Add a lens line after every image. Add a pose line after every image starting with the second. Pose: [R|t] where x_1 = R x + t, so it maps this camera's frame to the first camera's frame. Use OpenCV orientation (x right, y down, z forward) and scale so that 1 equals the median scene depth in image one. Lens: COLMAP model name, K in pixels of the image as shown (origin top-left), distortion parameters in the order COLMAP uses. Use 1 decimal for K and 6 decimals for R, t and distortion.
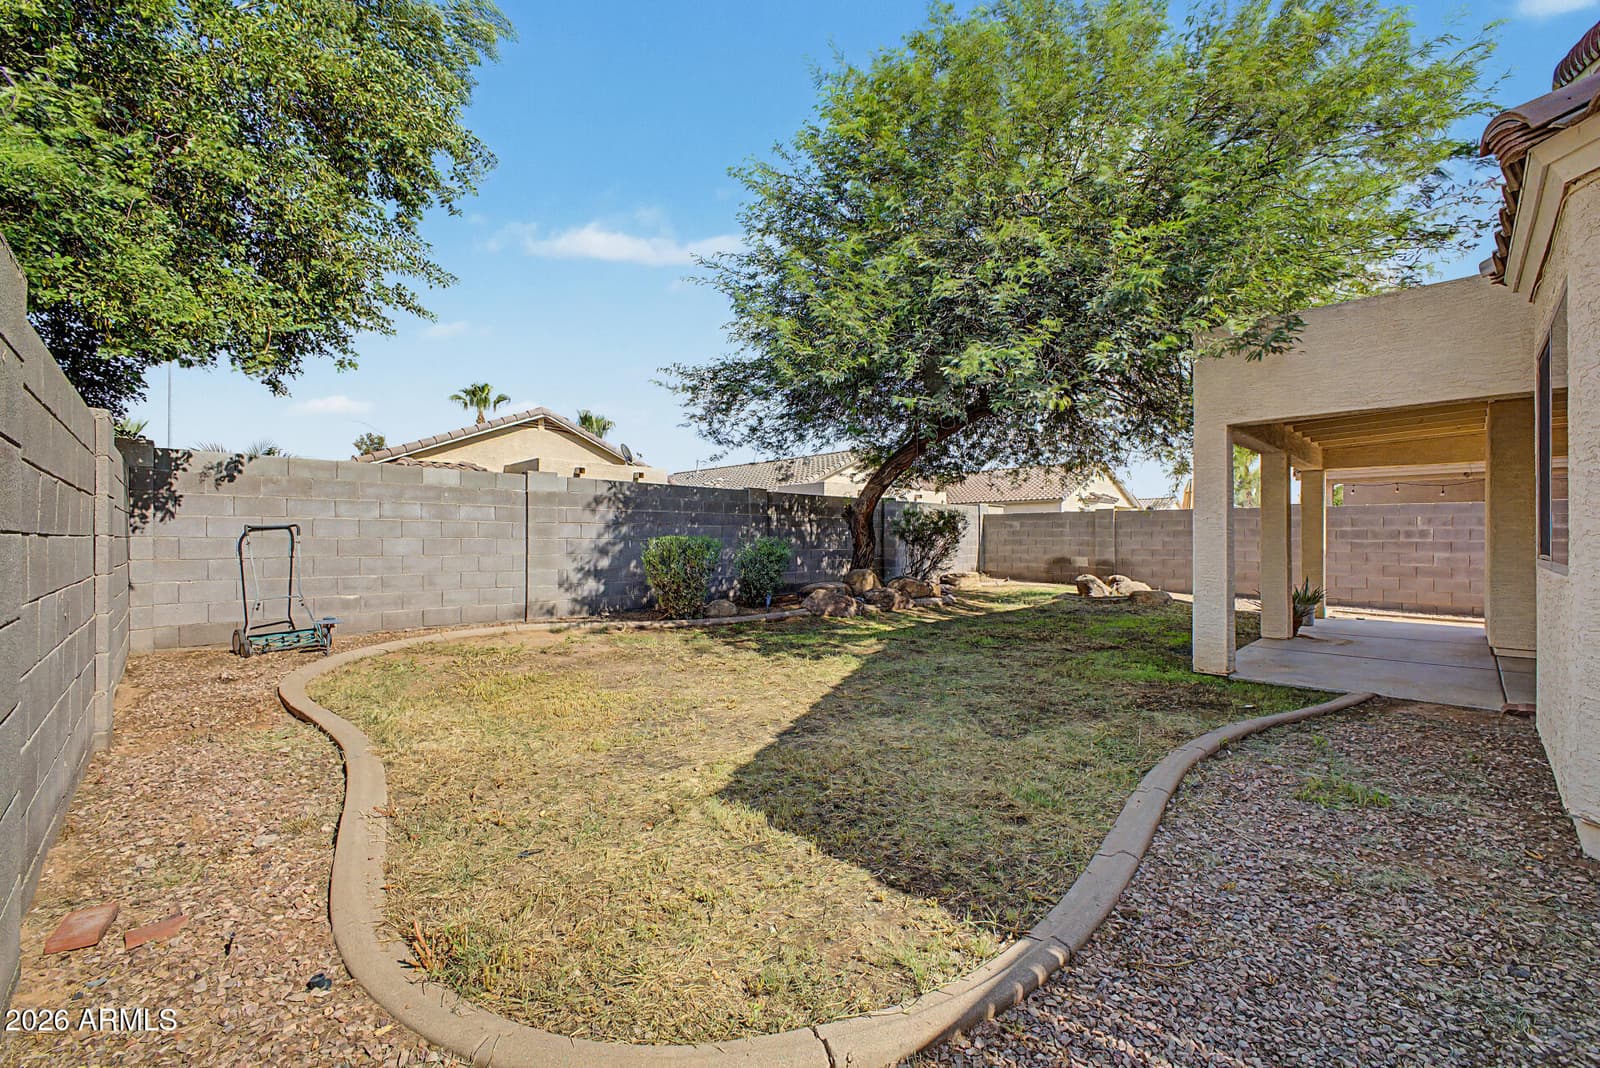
lens RADIAL K [[644.9, 0, 800.0], [0, 644.9, 534.0], [0, 0, 1]] dist [0.001272, 0.000097]
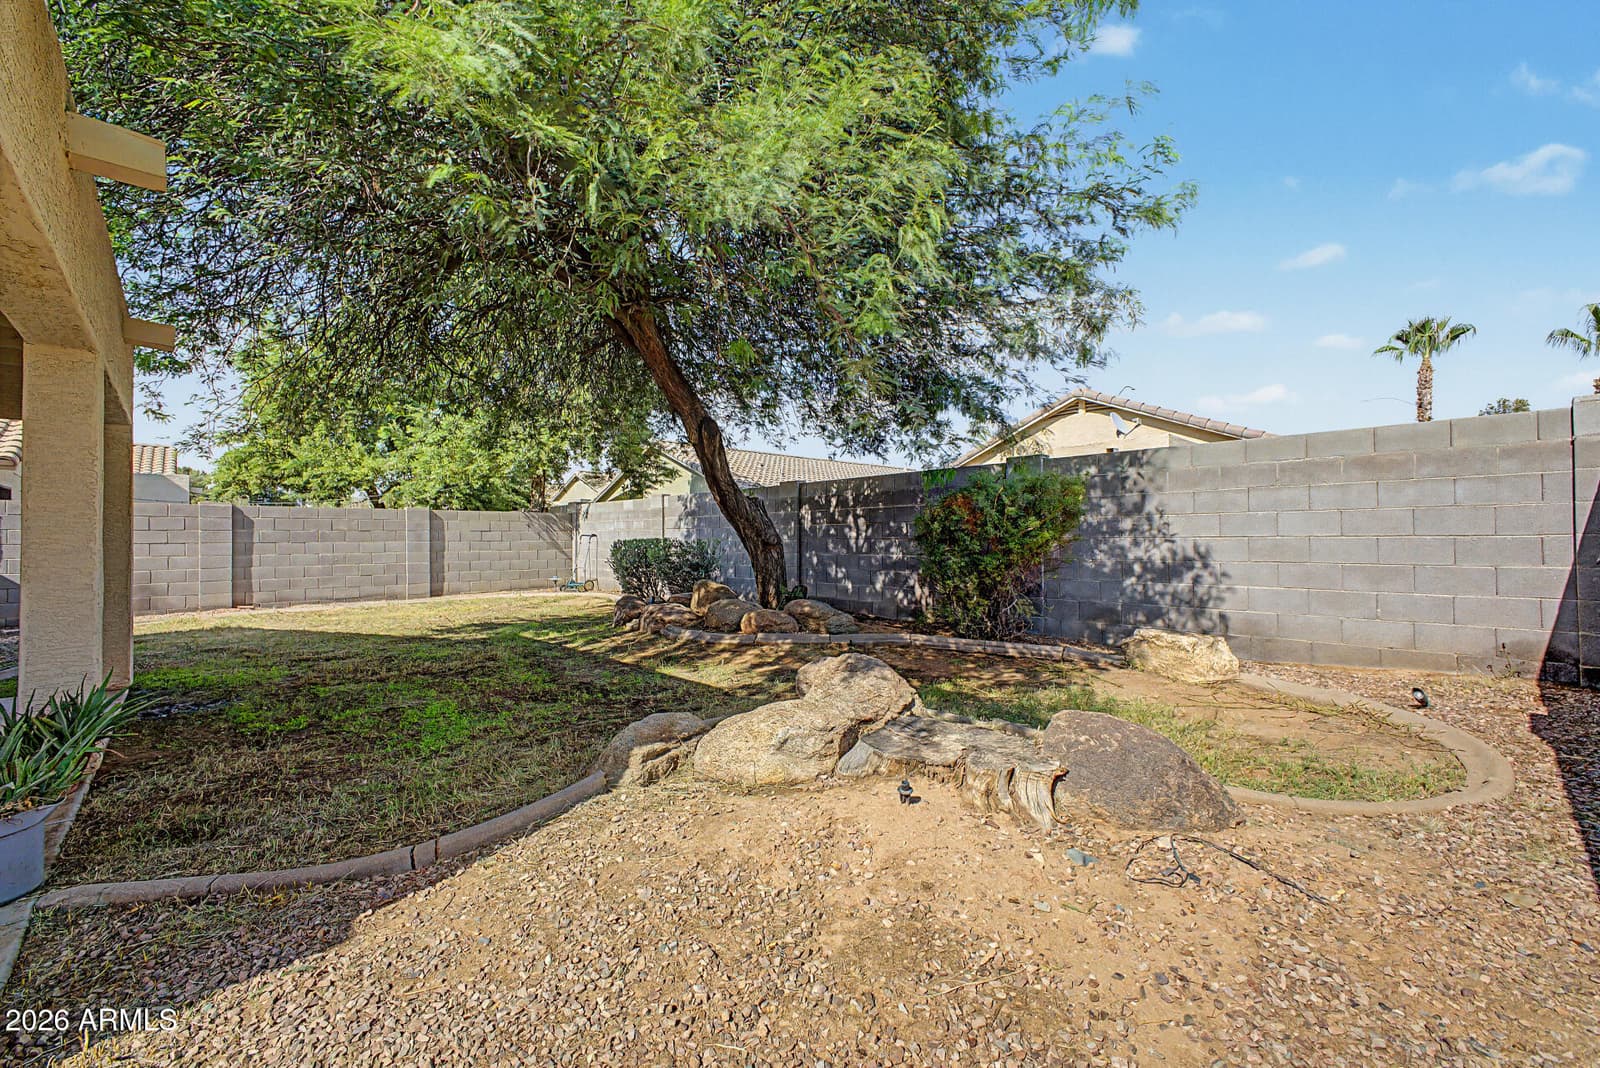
lens RADIAL K [[644.9, 0, 800.0], [0, 644.9, 534.0], [0, 0, 1]] dist [0.001272, 0.000097]
pose [[-0.013237, -0.010838, -0.999854, 0.760586], [0.017649, 0.999783, -0.011071, 0.004363], [0.999757, -0.017793, -0.013042, 0.975386]]
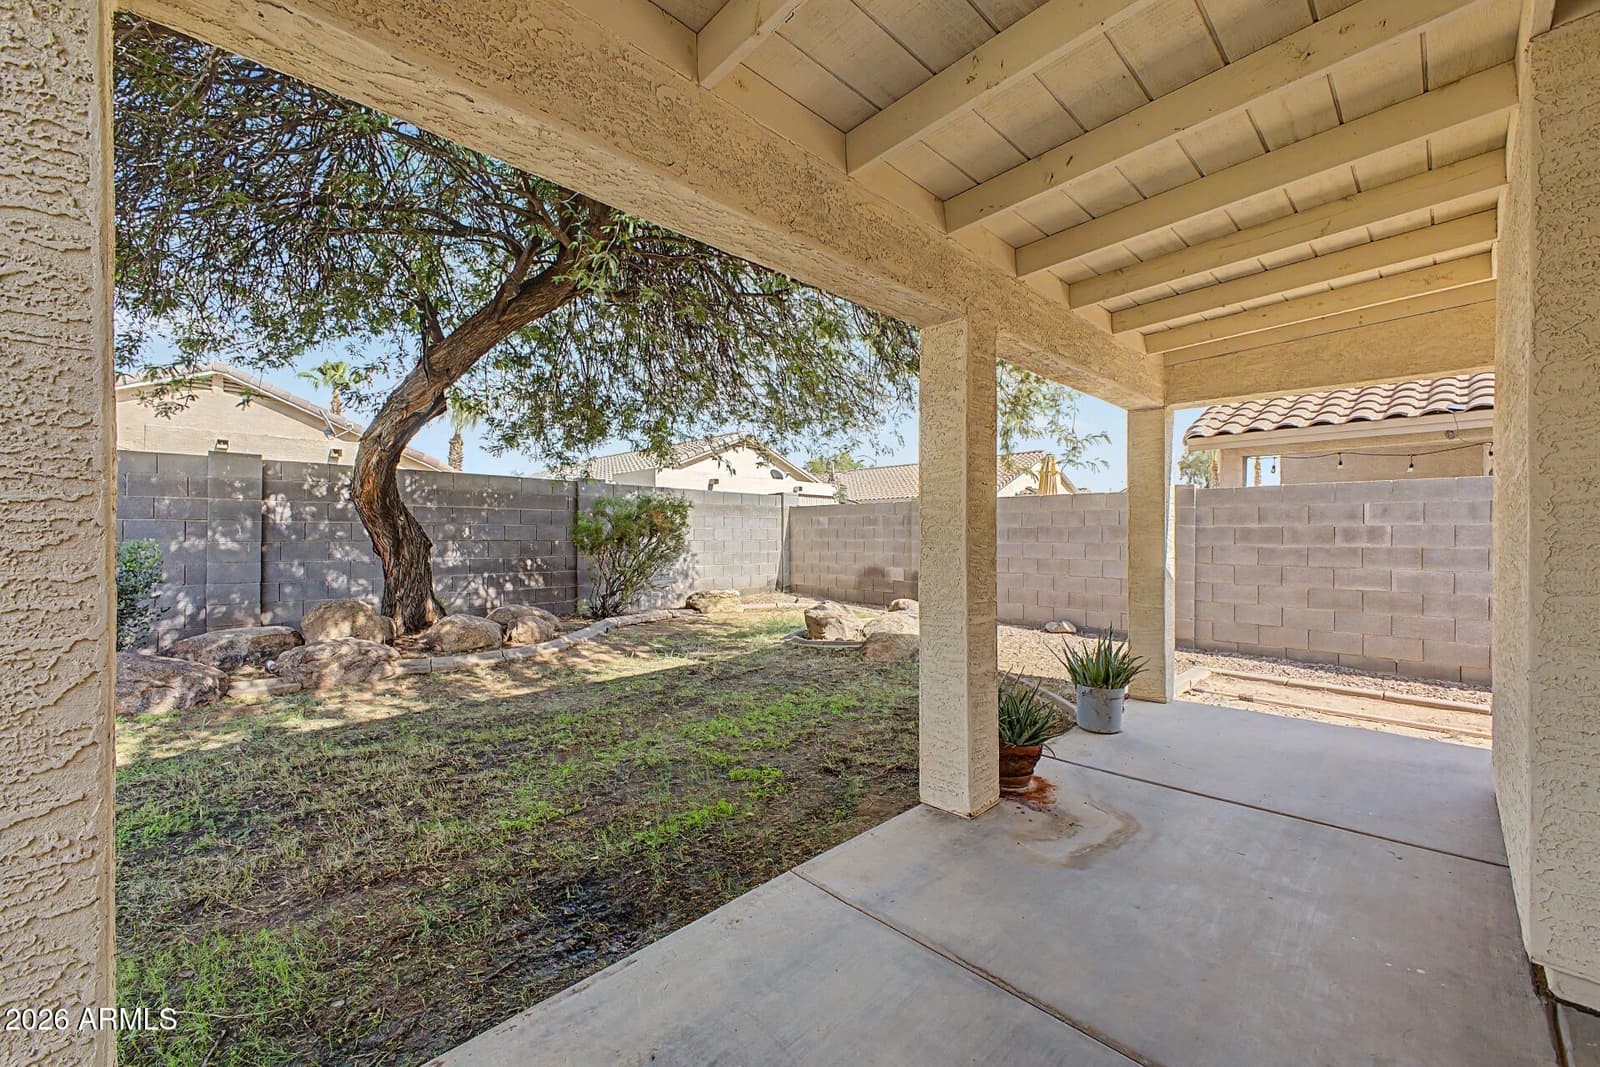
lens RADIAL K [[644.9, 0, 800.0], [0, 644.9, 533.5], [0, 0, 1]] dist [0.001272, 0.000097]
pose [[0.999772, -0.005783, 0.020557, 0.402840], [0.005635, 0.999958, 0.007225, -0.007293], [-0.020598, -0.007107, 0.999763, 0.397387]]
